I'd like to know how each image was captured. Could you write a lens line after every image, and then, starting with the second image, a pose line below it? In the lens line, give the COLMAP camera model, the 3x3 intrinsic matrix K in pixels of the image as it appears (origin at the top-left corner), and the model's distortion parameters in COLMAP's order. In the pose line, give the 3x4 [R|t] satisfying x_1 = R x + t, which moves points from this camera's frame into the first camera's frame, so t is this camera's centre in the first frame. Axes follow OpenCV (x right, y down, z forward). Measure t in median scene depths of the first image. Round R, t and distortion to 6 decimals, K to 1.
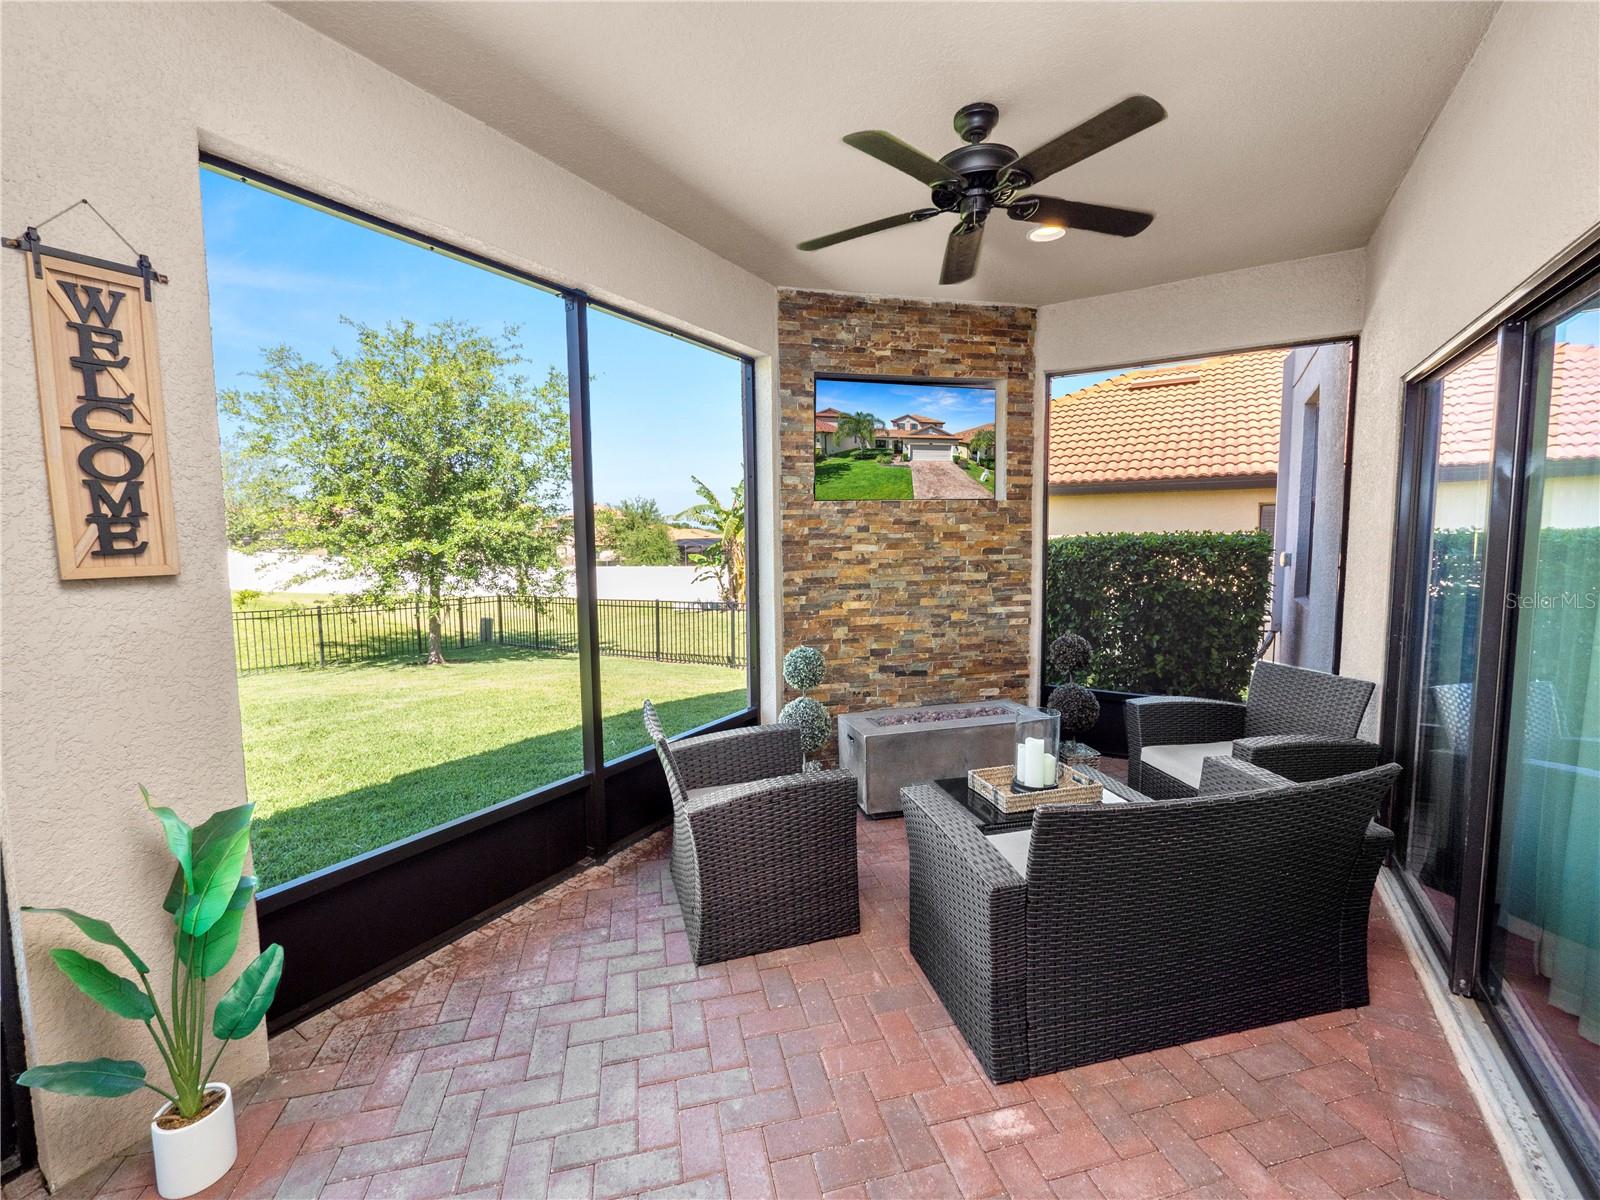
lens RADIAL K [[664.4, 0, 783.5], [0, 664.4, 609.4], [0, 0, 1]] dist [-0.002915, -0.000158]
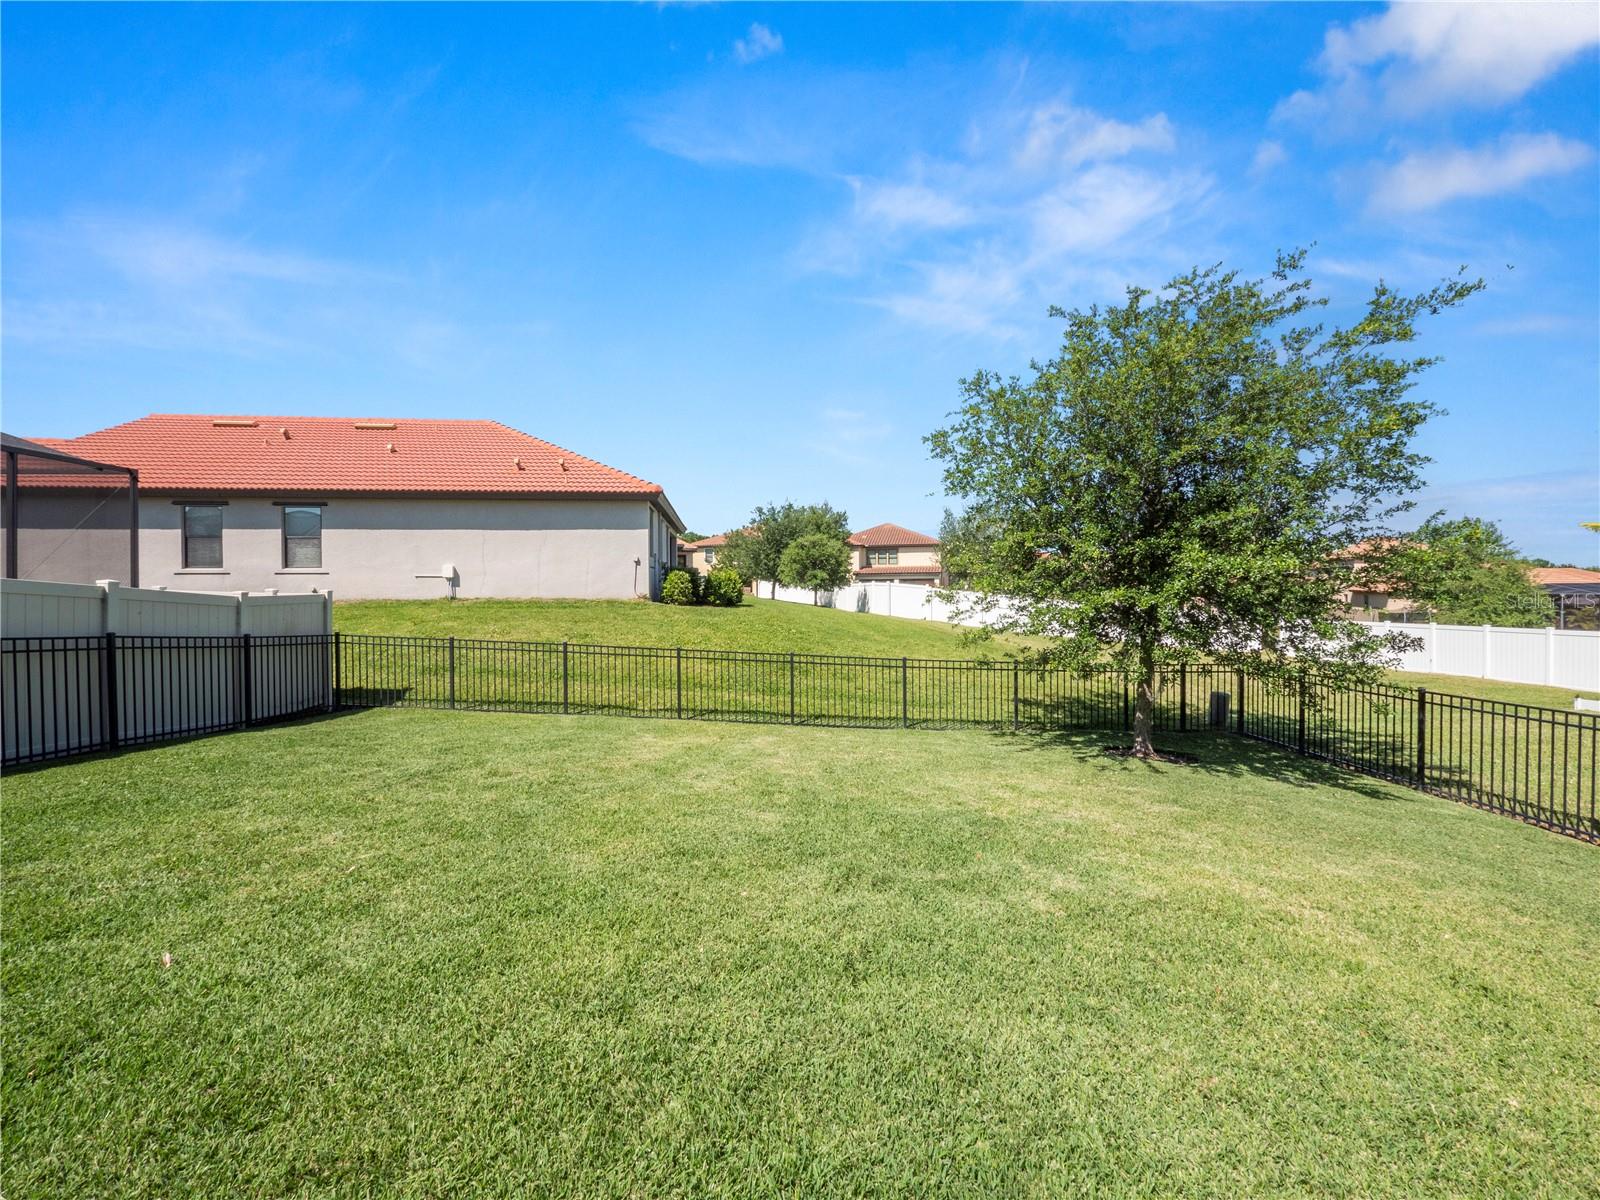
lens RADIAL K [[664.4, 0, 789.5], [0, 664.4, 591.3], [0, 0, 1]] dist [-0.002915, -0.000158]
pose [[0.537360, 0.017299, -0.843175, -0.126698], [-0.093768, 0.994816, -0.039349, -0.034760], [0.838124, 0.100208, 0.536197, 0.287945]]
